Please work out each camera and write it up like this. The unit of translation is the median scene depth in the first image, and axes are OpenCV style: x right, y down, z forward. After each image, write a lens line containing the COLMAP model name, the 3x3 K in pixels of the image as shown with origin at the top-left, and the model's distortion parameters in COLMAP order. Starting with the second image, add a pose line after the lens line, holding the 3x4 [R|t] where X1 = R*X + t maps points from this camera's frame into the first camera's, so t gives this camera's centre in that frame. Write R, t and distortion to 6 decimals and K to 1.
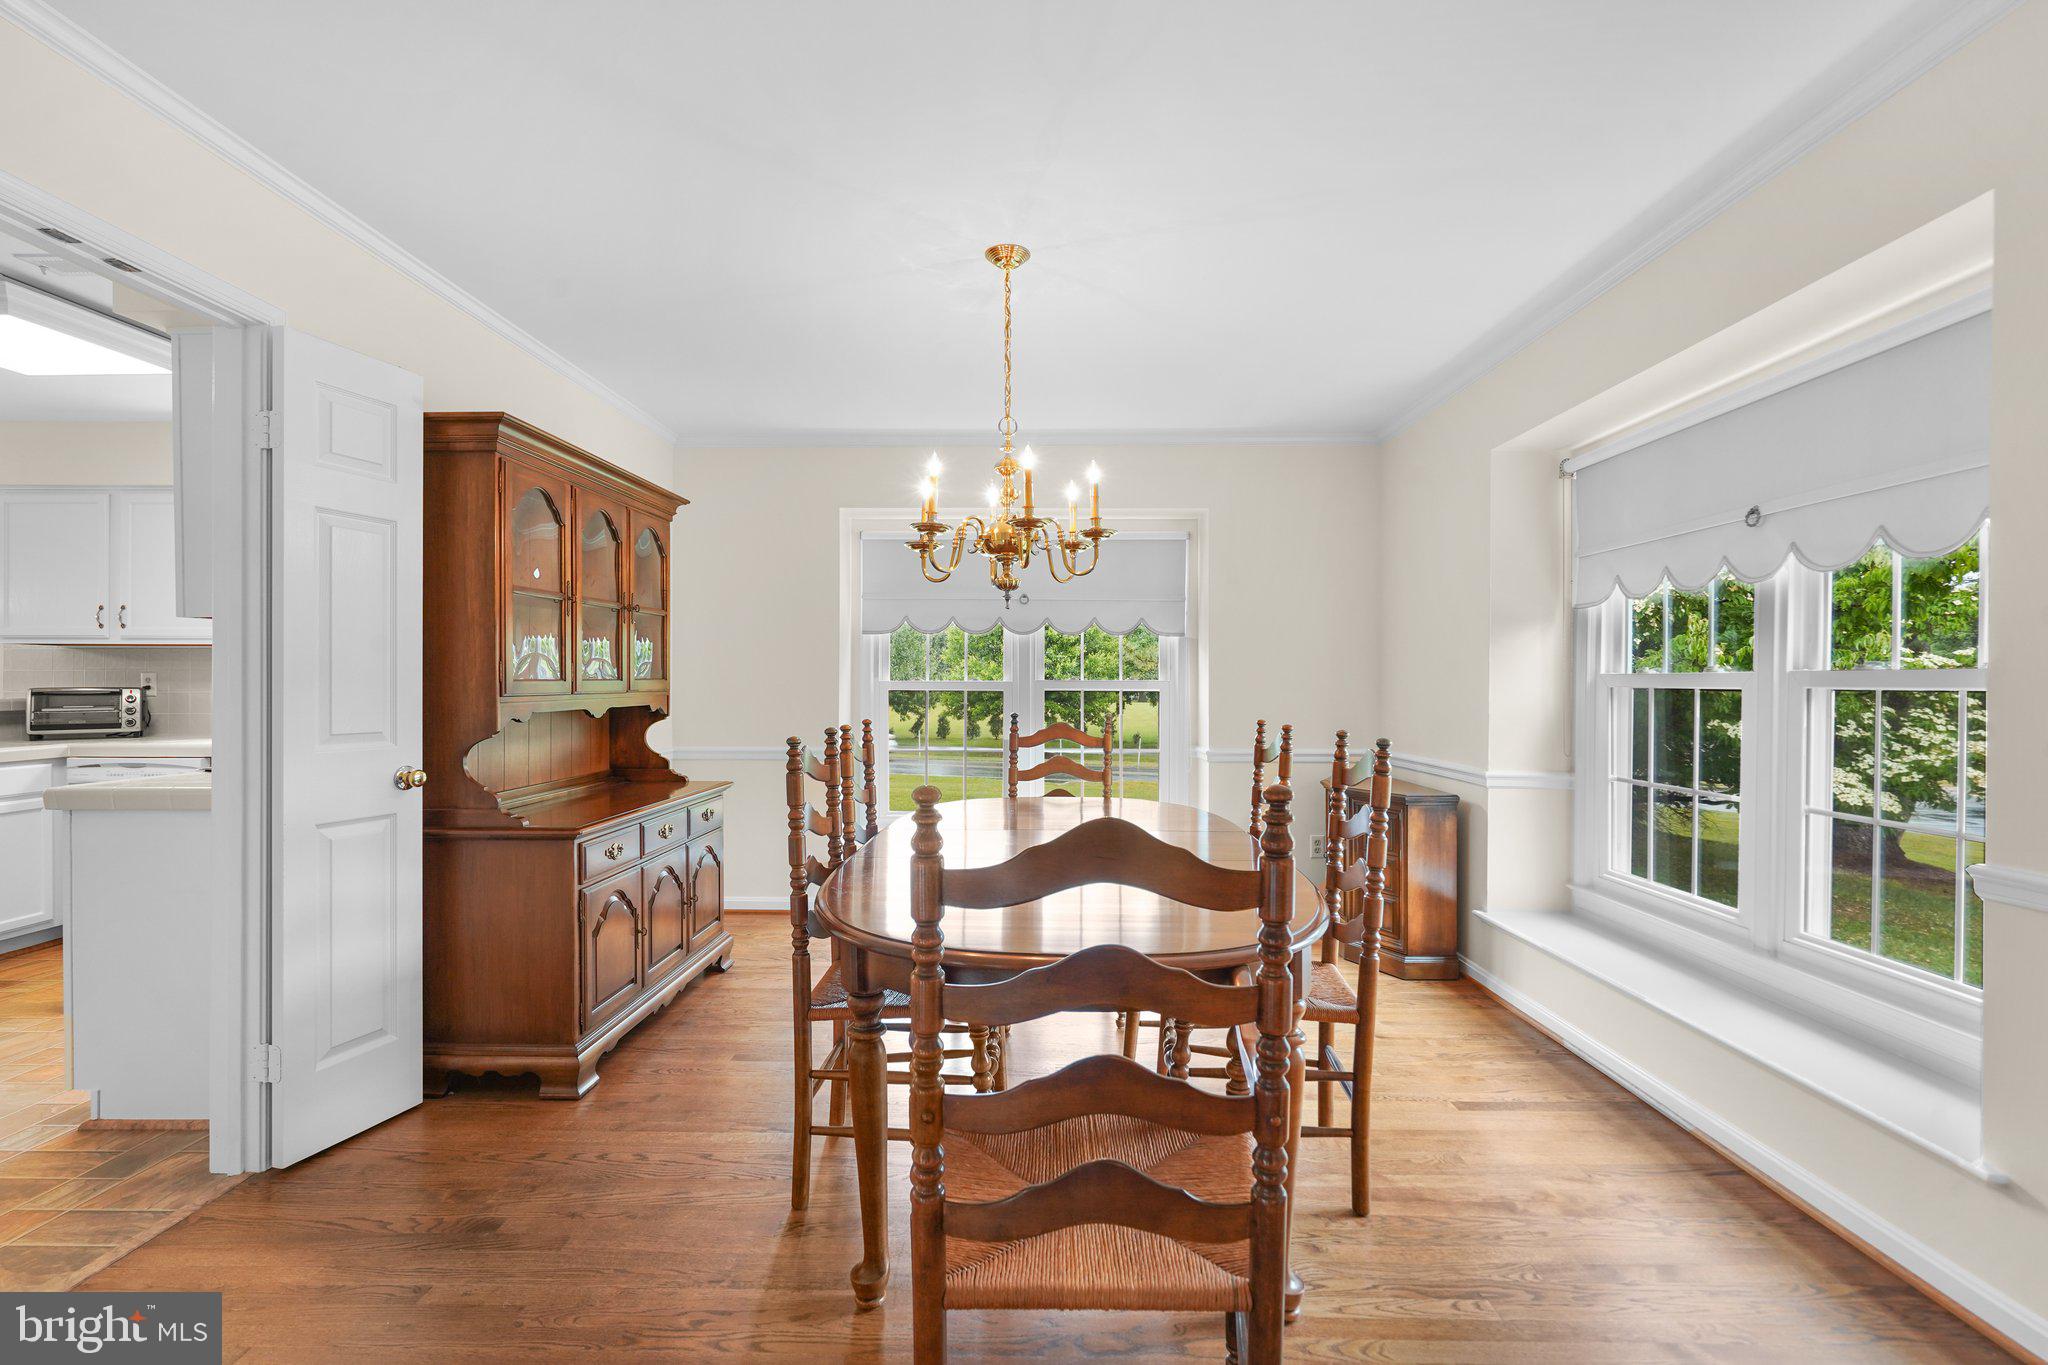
lens RADIAL K [[941.5, 0, 1027.1], [0, 941.5, 682.8], [0, 0, 1]] dist [-0.007657, 0.005249]
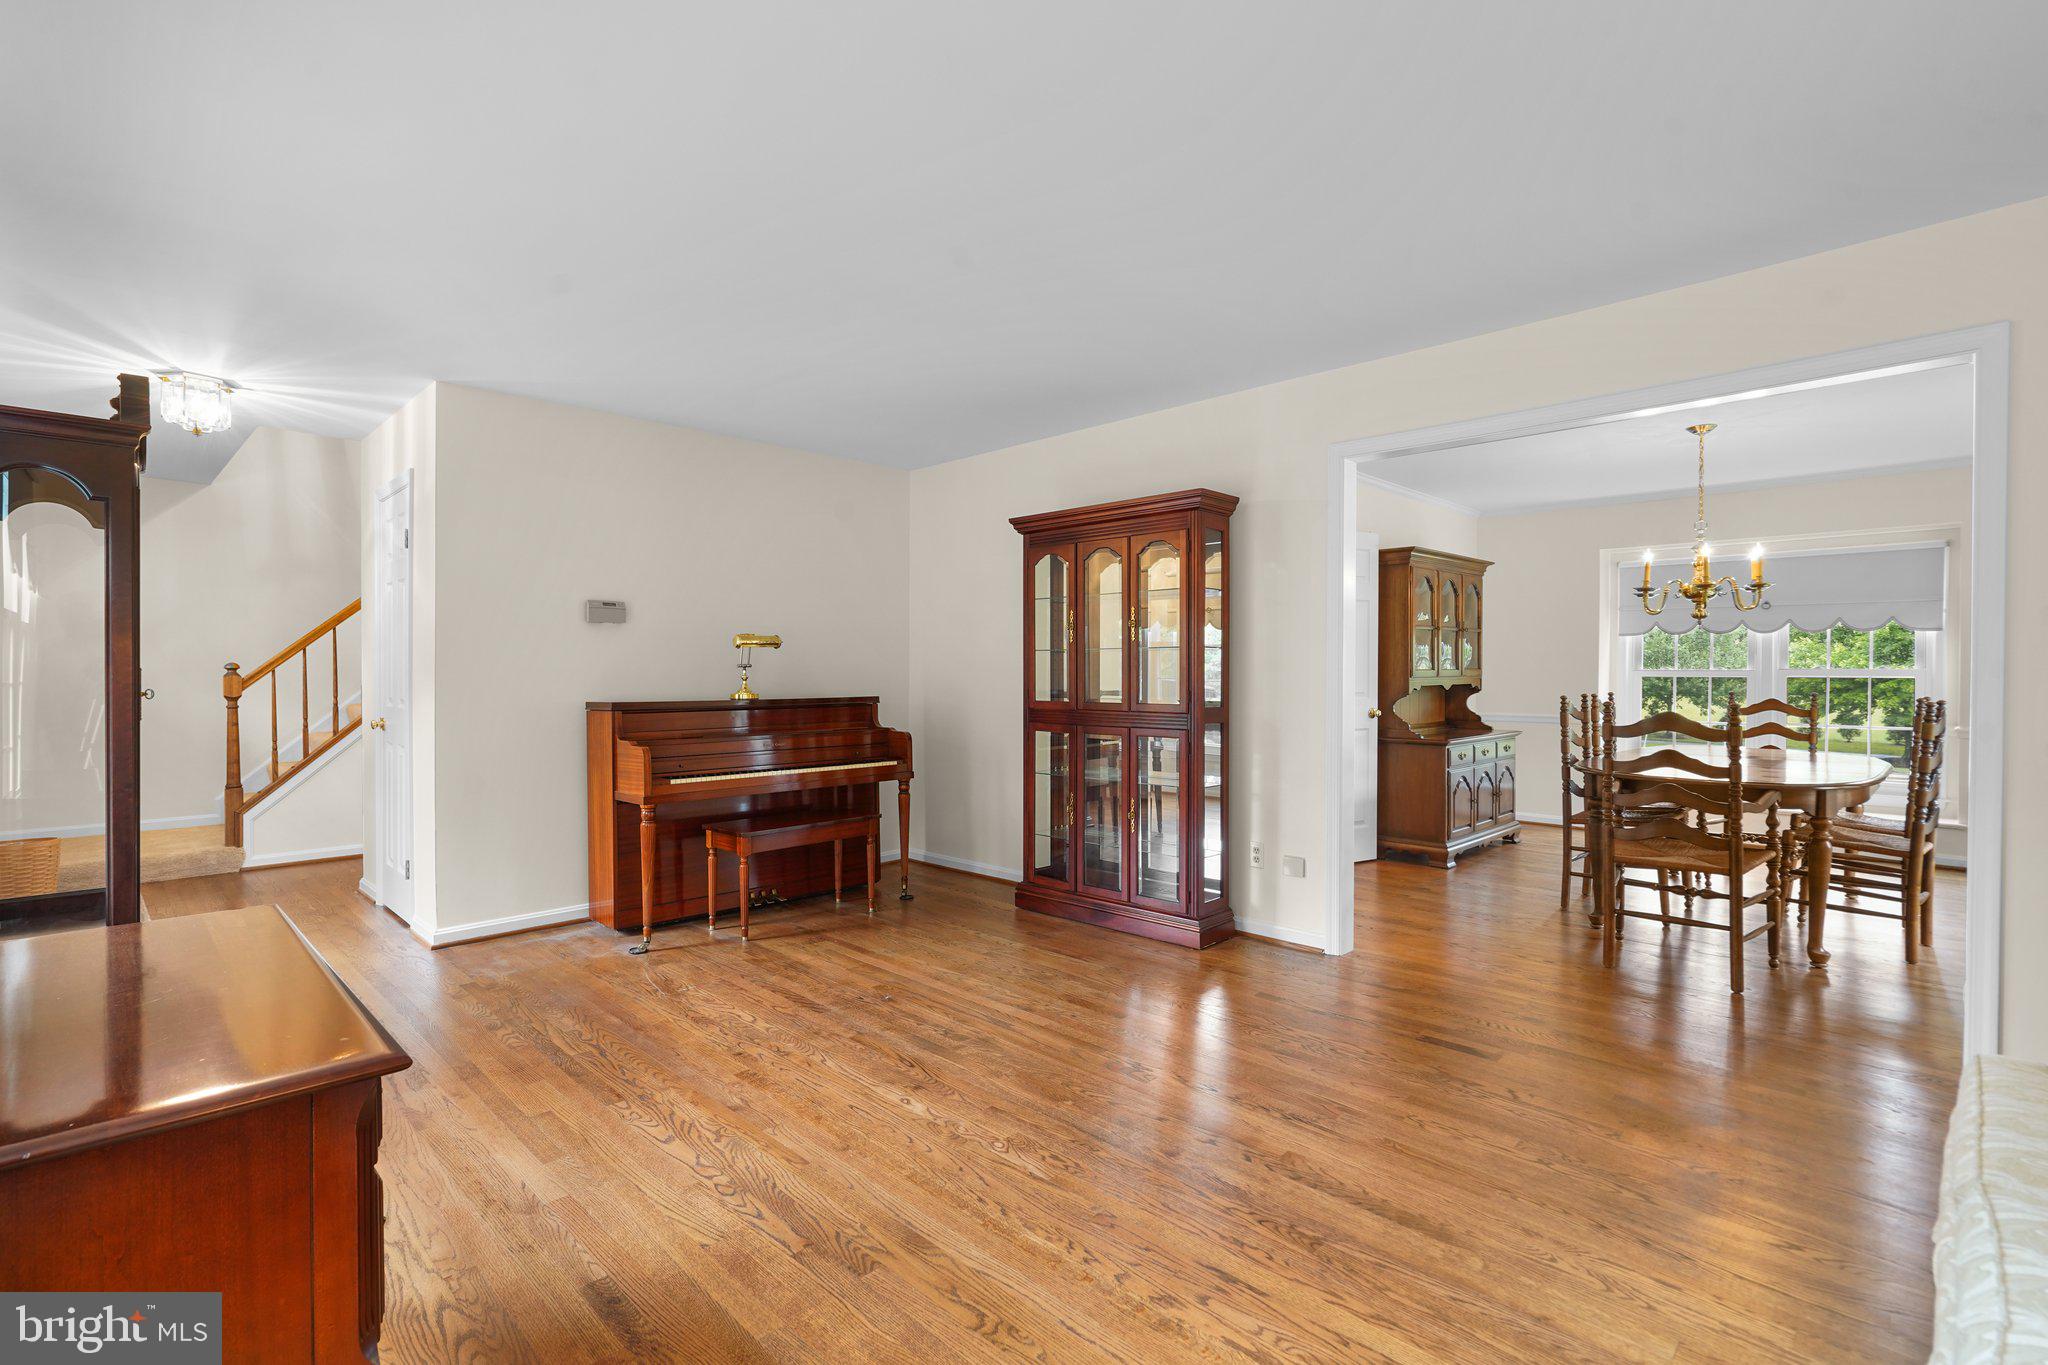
lens RADIAL K [[941.5, 0, 1028.6], [0, 941.5, 680.7], [0, 0, 1]] dist [-0.007657, 0.005249]
pose [[0.726186, 0.009141, -0.687438, 0.274200], [-0.000826, 0.999922, 0.012424, -0.004004], [0.687498, -0.008454, 0.726137, -1.129730]]
